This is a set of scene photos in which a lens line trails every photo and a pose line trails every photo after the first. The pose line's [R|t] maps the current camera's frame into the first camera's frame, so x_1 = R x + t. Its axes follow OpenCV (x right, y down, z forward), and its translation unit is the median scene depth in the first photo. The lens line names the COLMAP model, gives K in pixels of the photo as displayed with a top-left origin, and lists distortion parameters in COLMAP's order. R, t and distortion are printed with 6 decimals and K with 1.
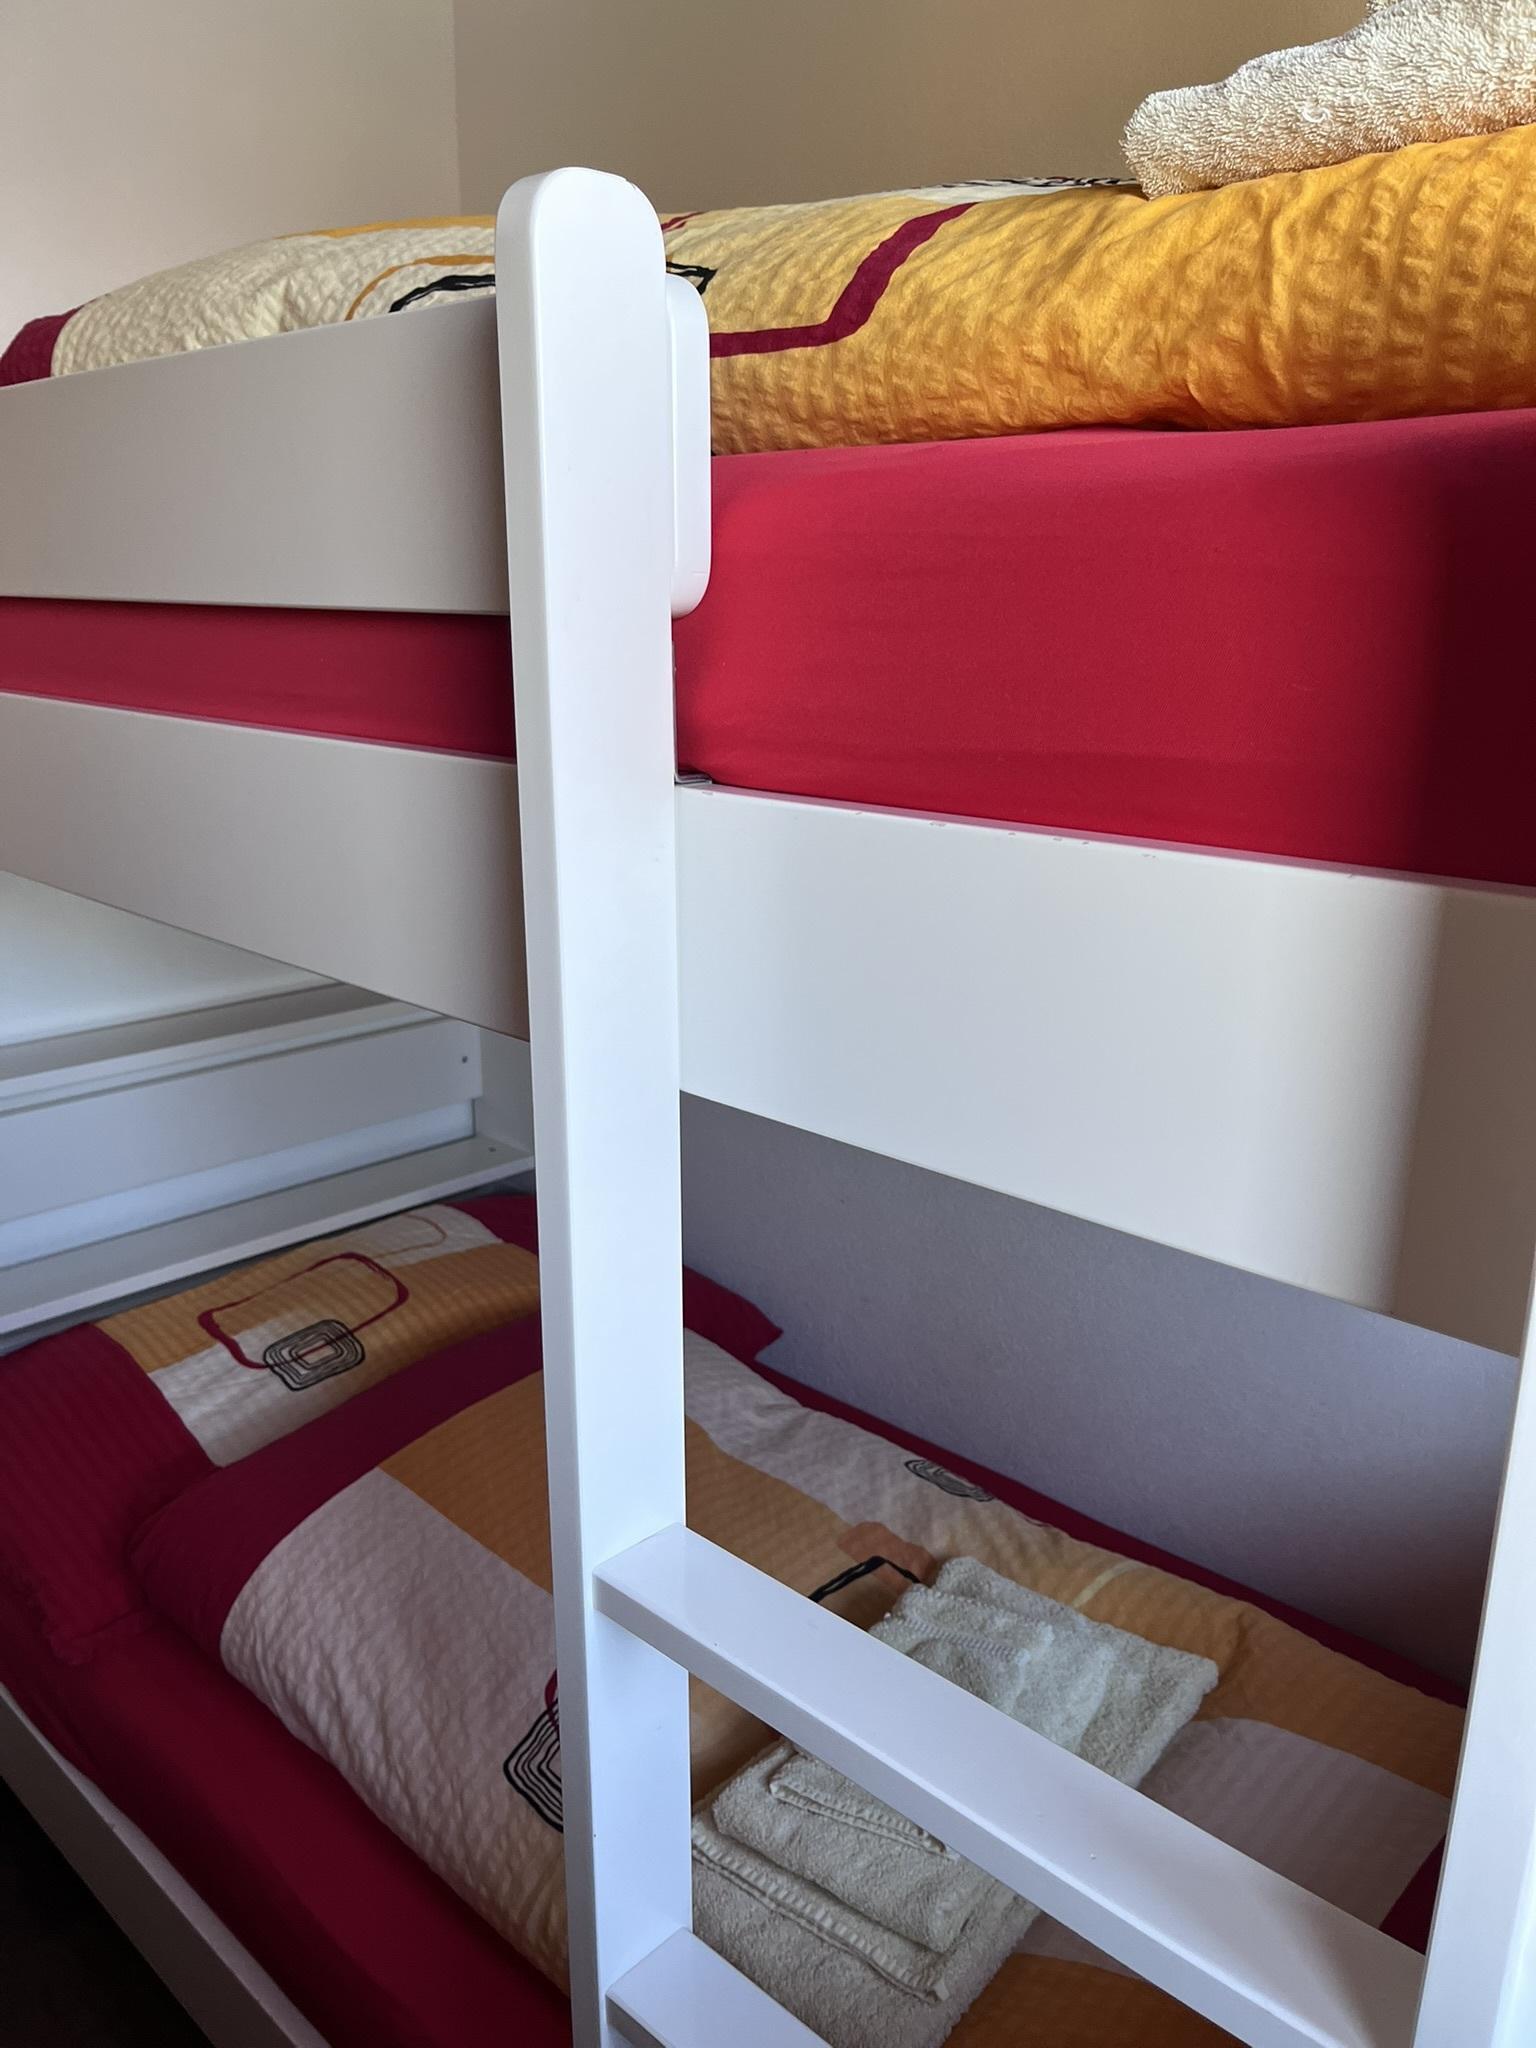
lens RADIAL K [[1556.5, 0, 768.7], [0, 1556.5, 1027.7], [0, 0, 1]] dist [0.041721, -0.051408]
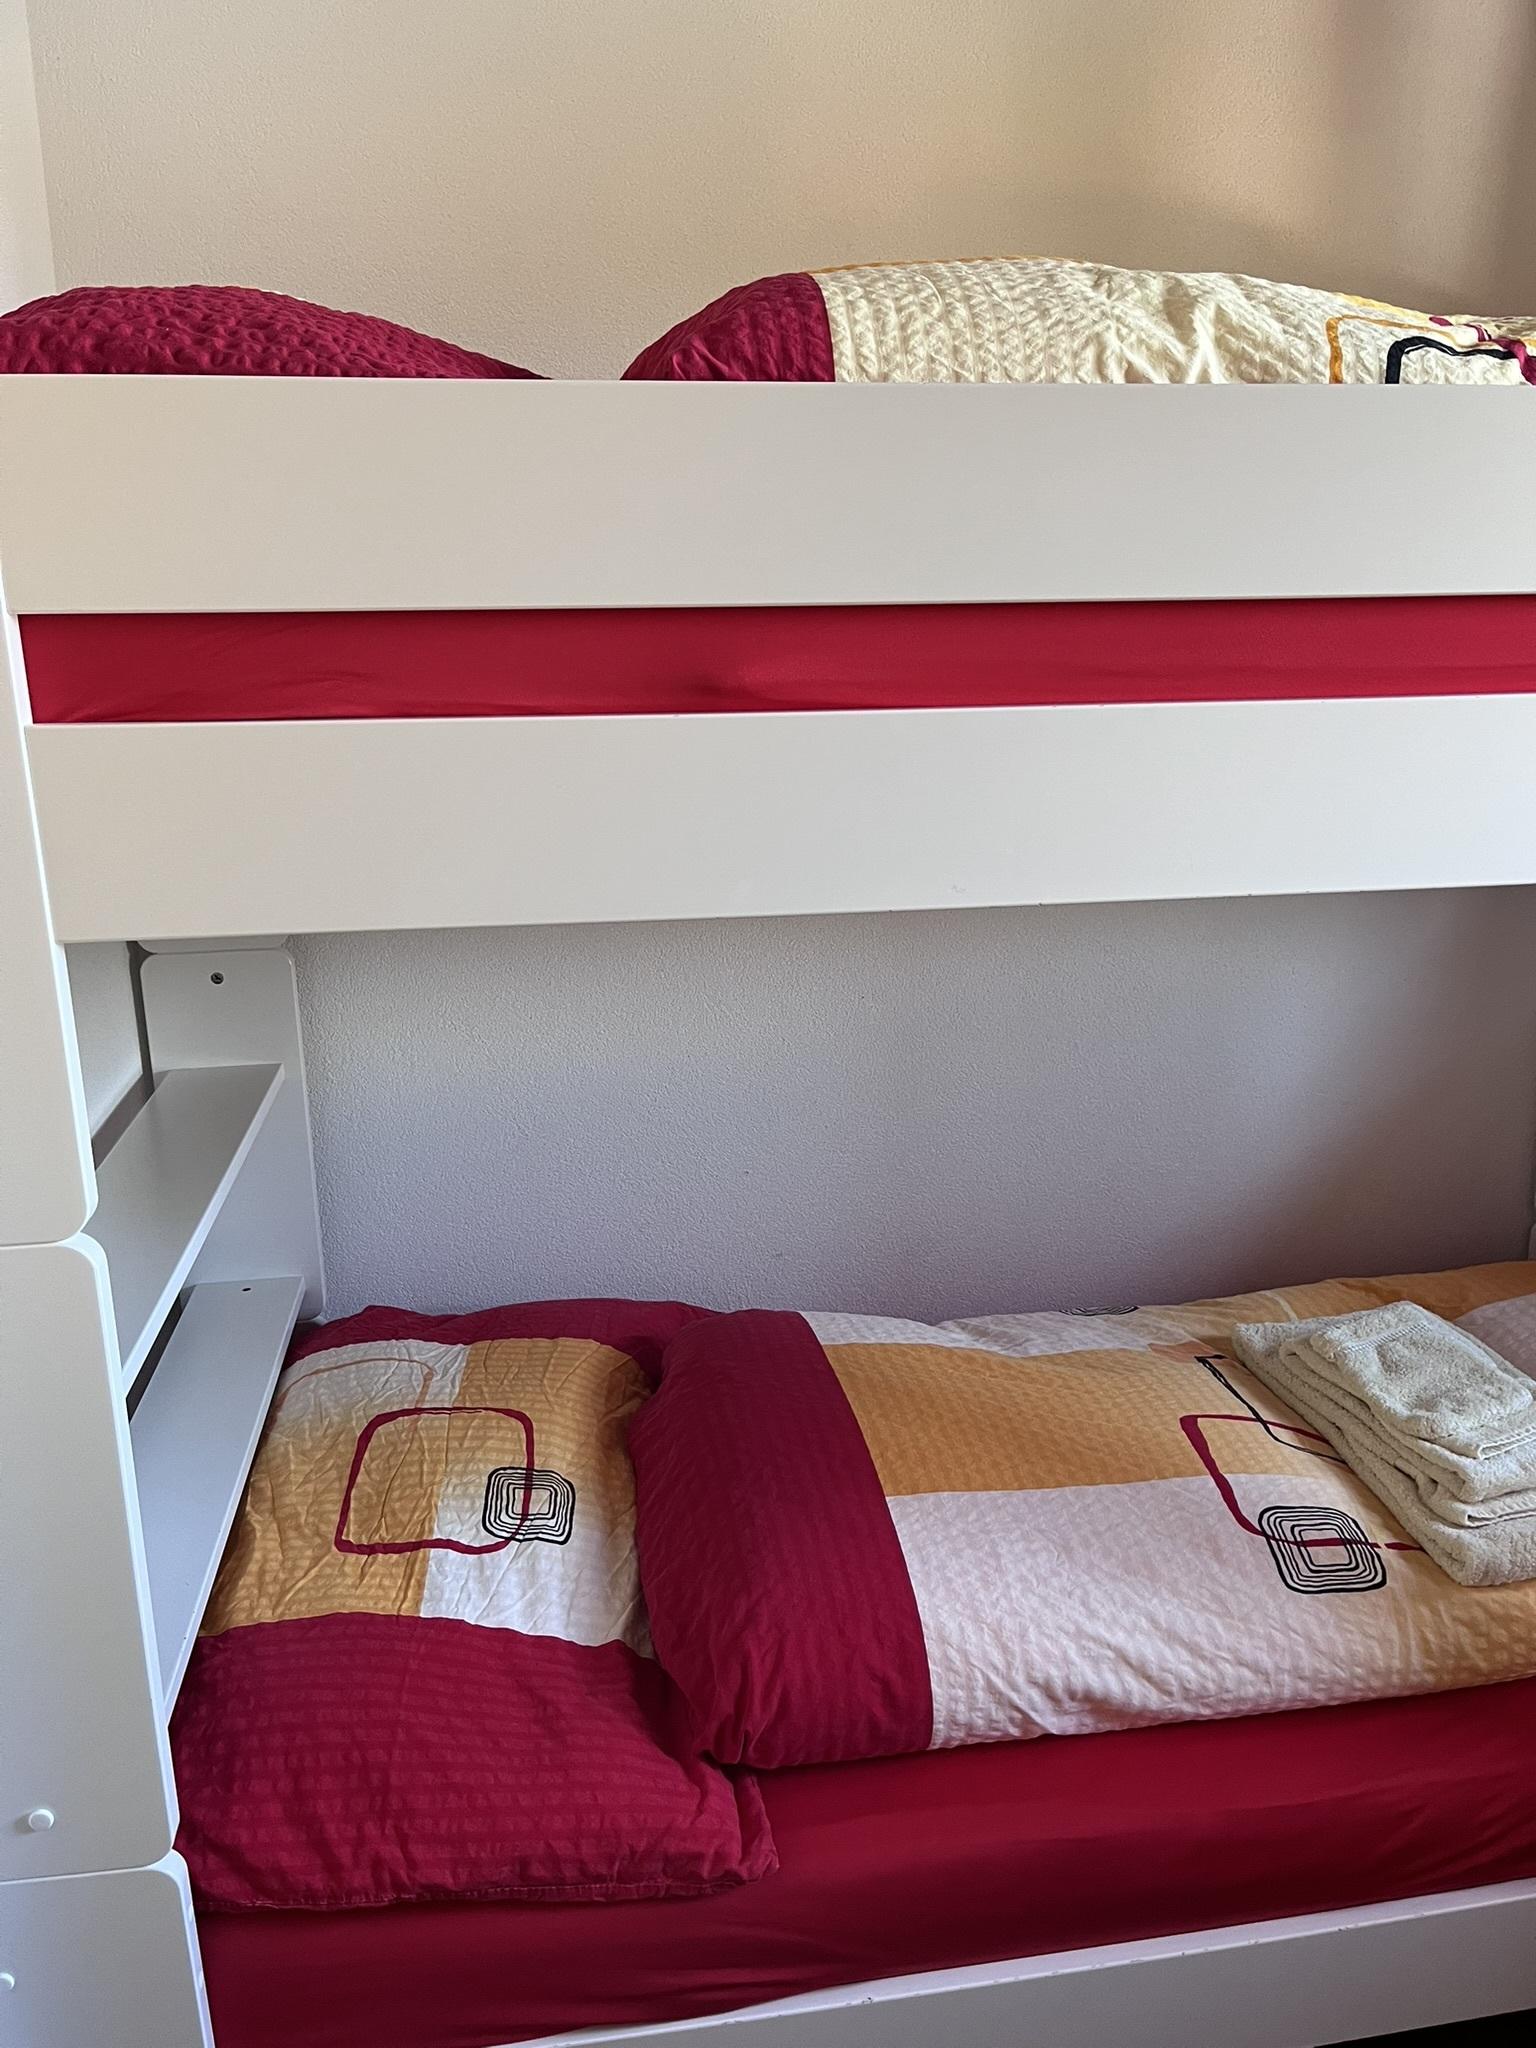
lens RADIAL K [[1556.5, 0, 770.5], [0, 1556.5, 1024.6], [0, 0, 1]] dist [0.041721, -0.051408]
pose [[0.603422, -0.216926, 0.767350, -1.091701], [0.238035, 0.967415, 0.086299, -0.111564], [-0.761066, 0.130581, 0.635395, 0.458077]]
